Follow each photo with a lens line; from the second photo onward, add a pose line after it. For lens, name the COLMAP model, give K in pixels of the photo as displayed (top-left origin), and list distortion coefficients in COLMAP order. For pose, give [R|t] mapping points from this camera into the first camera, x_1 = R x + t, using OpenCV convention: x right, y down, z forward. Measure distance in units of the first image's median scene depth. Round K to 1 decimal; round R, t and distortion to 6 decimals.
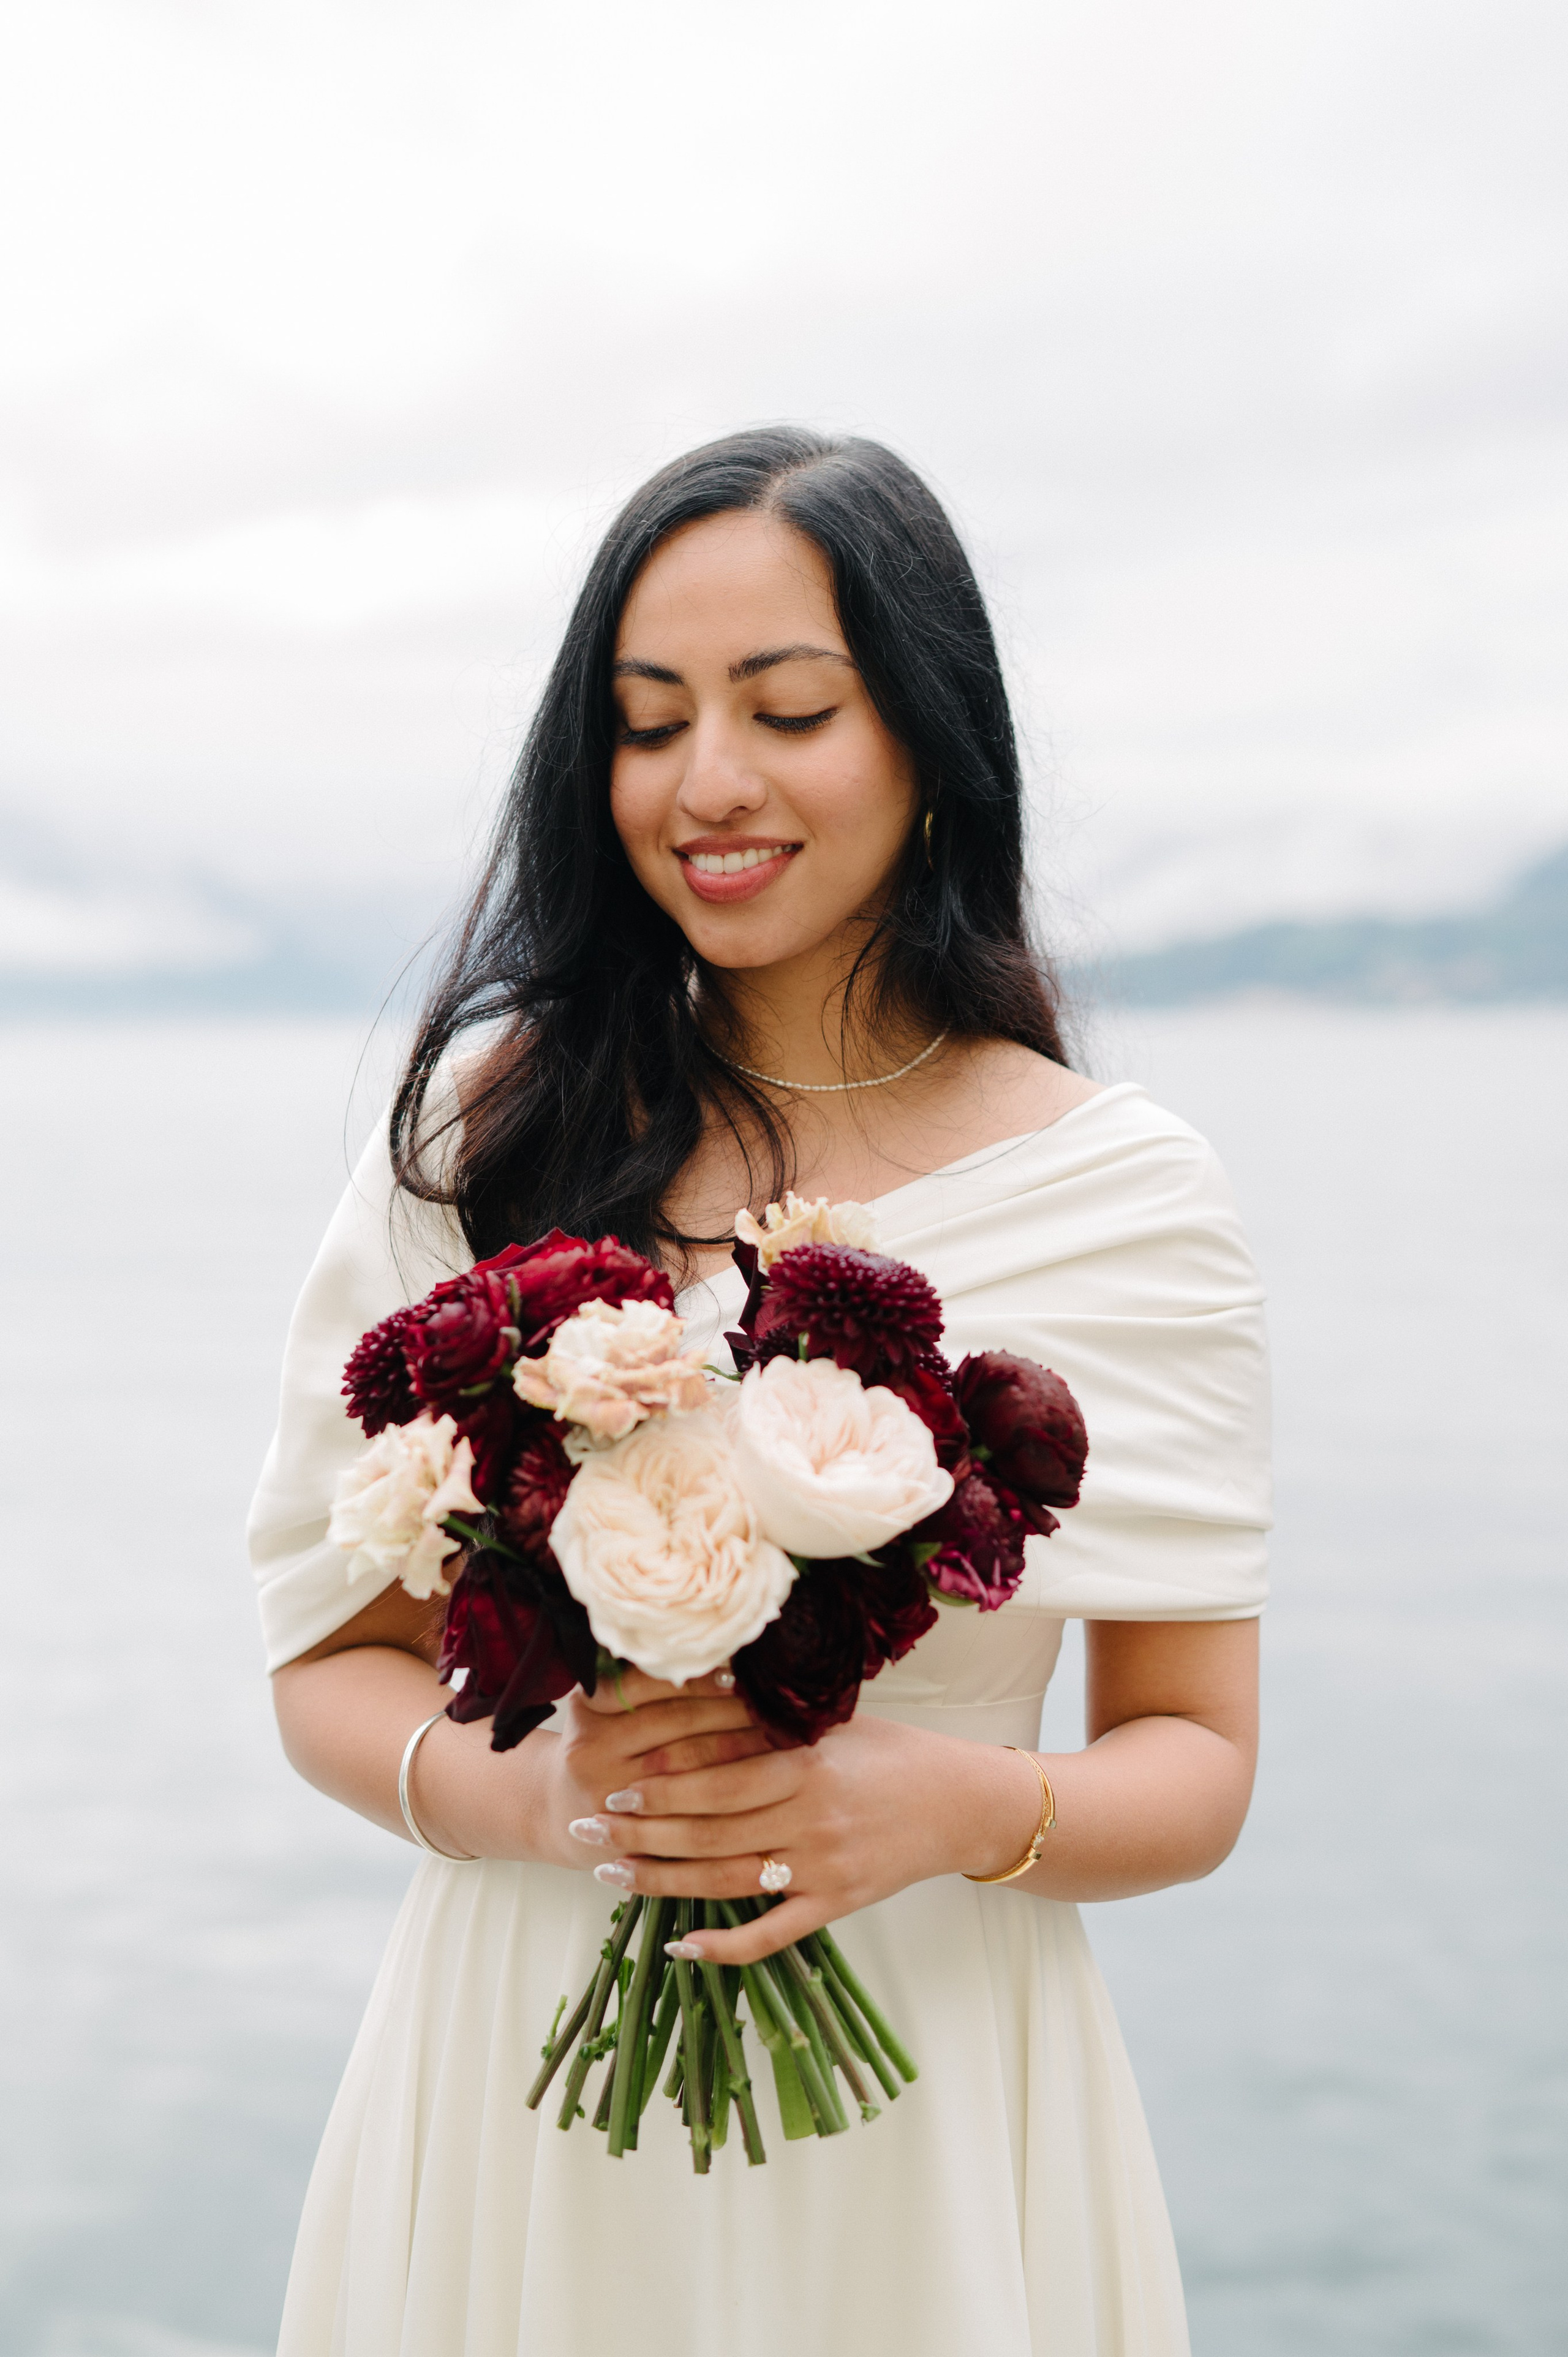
lens RADIAL K [[3607.0, 0, 785.3], [0, 3607.0, 1232.0], [0, 0, 1]] dist [0.015540, 0.063377]
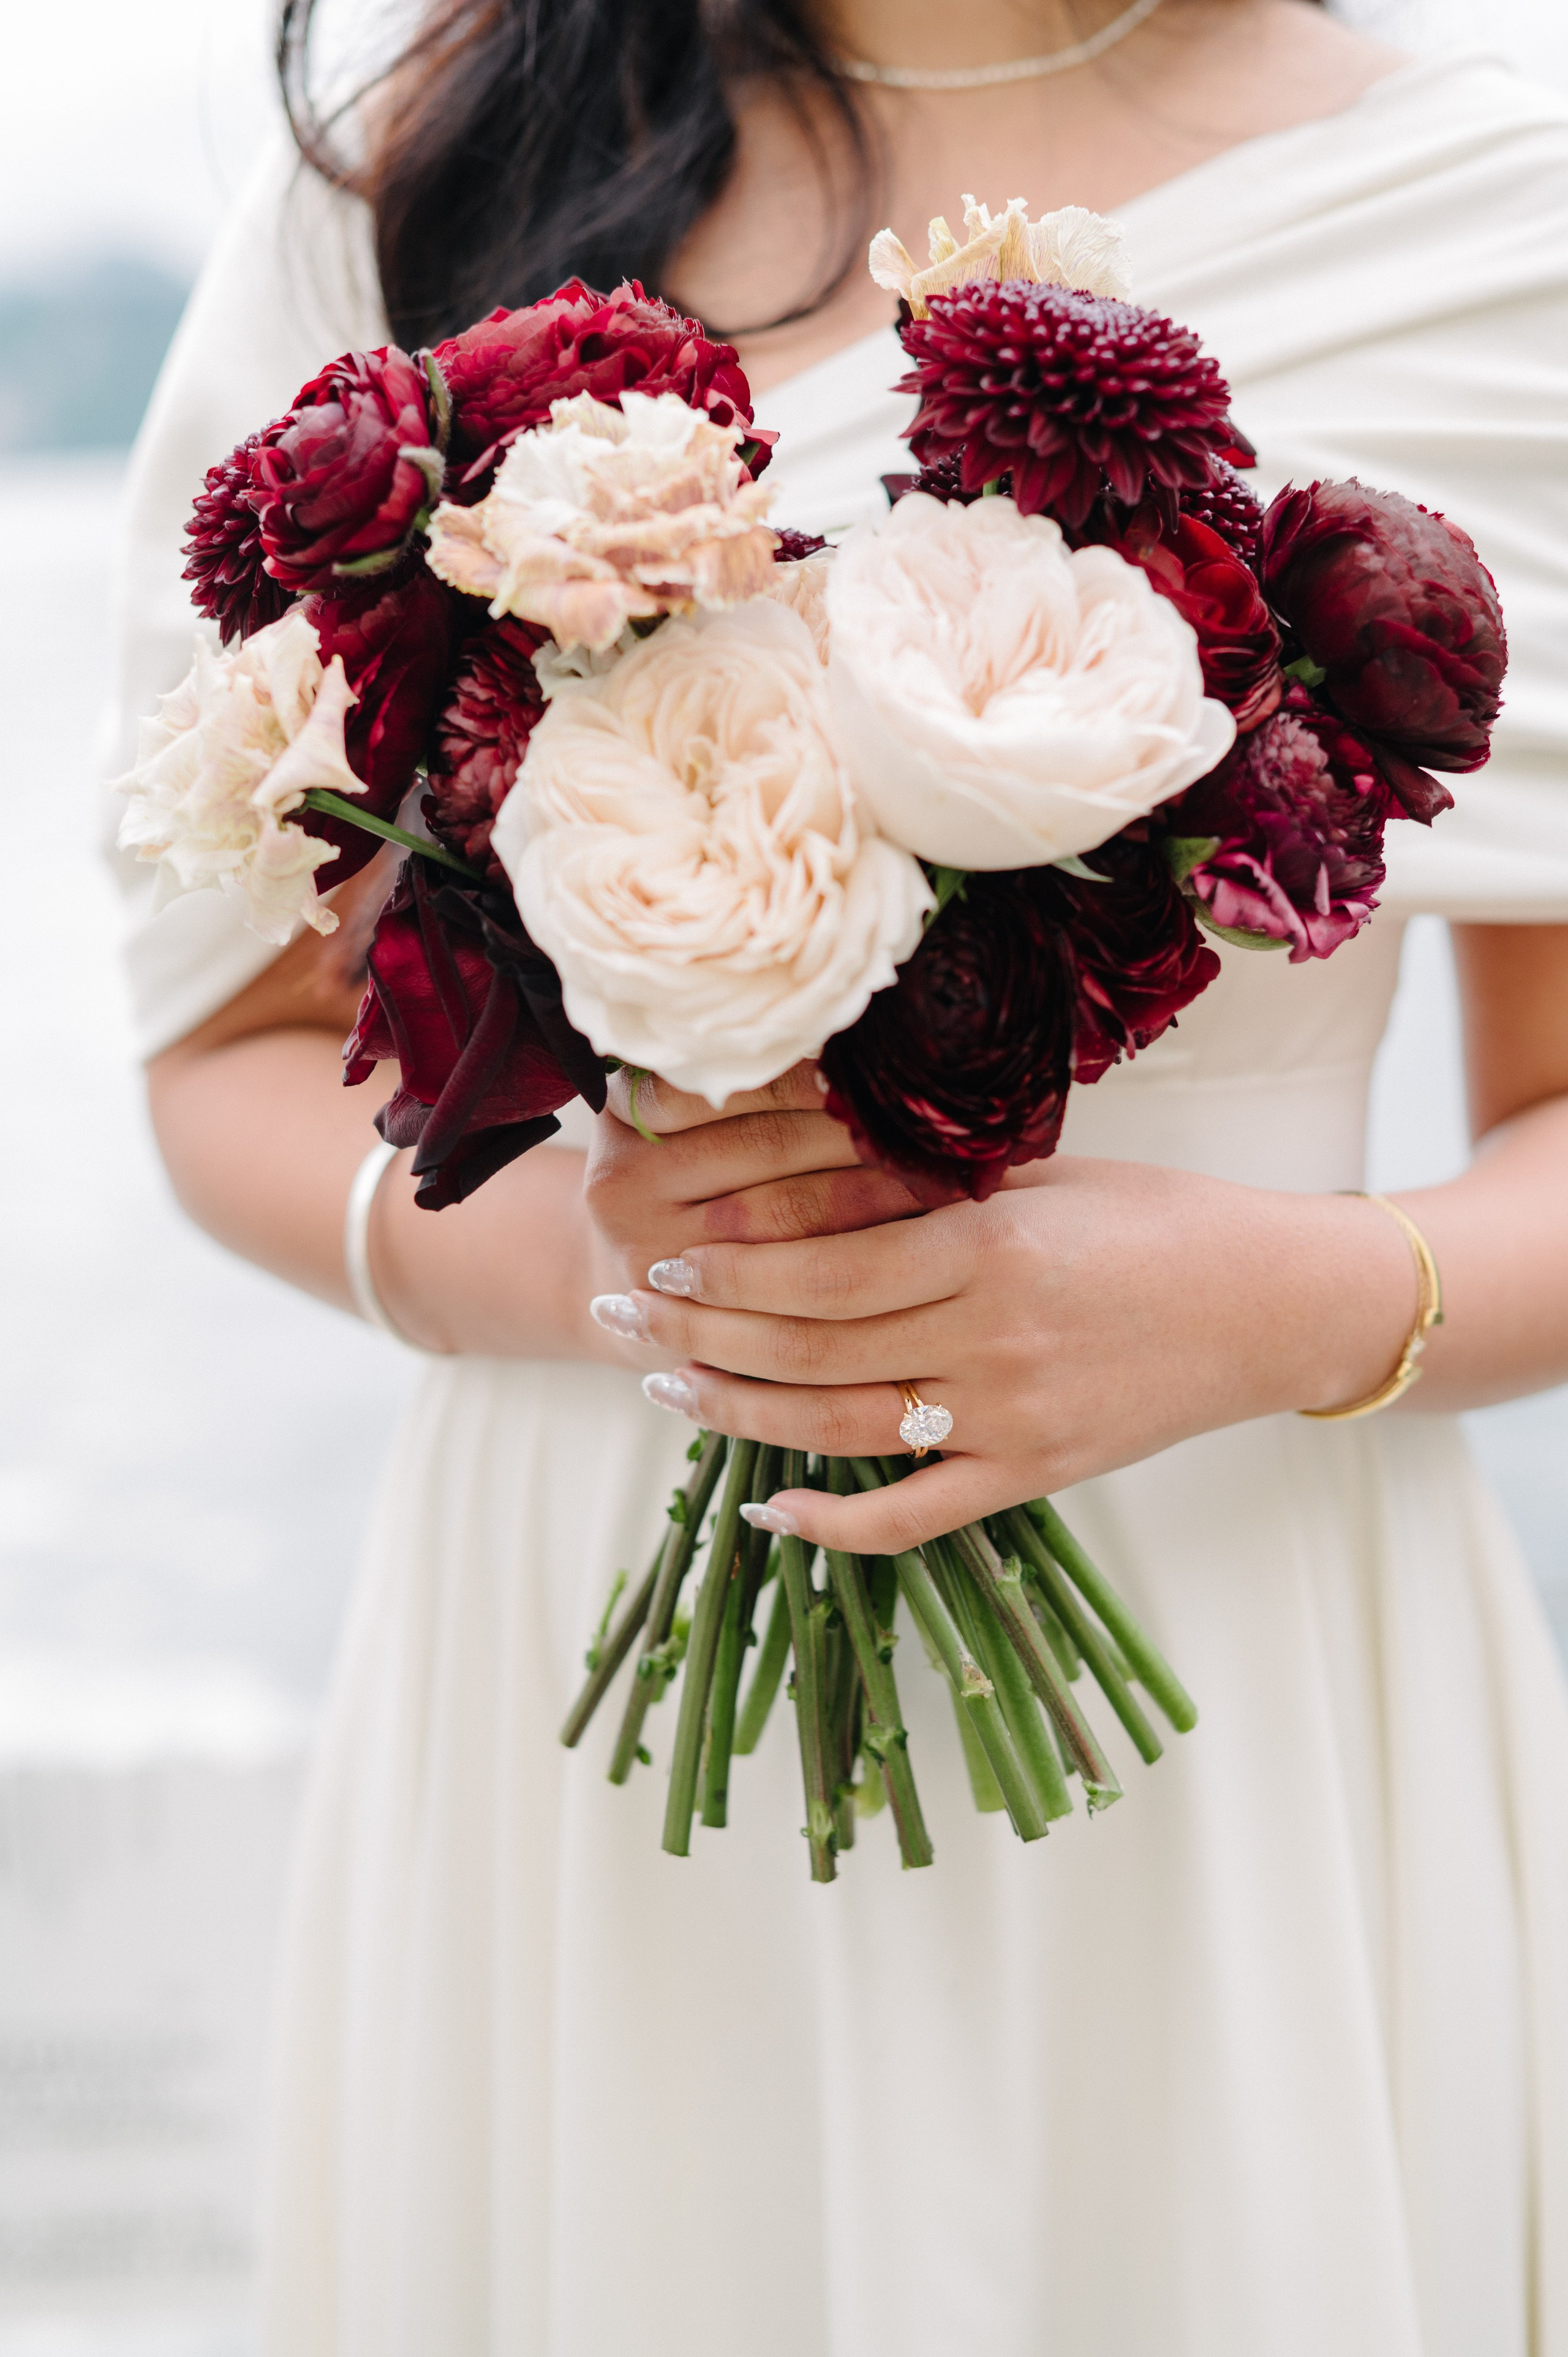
lens RADIAL K [[3607.4, 0, 785.4], [0, 3607.4, 1232.0], [0, 0, 1]] dist [0.015540, 0.063377]
pose [[0.988976, 0.012158, -0.147576, 0.059999], [0.019799, 0.976816, 0.213162, 0.026796], [0.146746, -0.213734, 0.965807, 0.452237]]
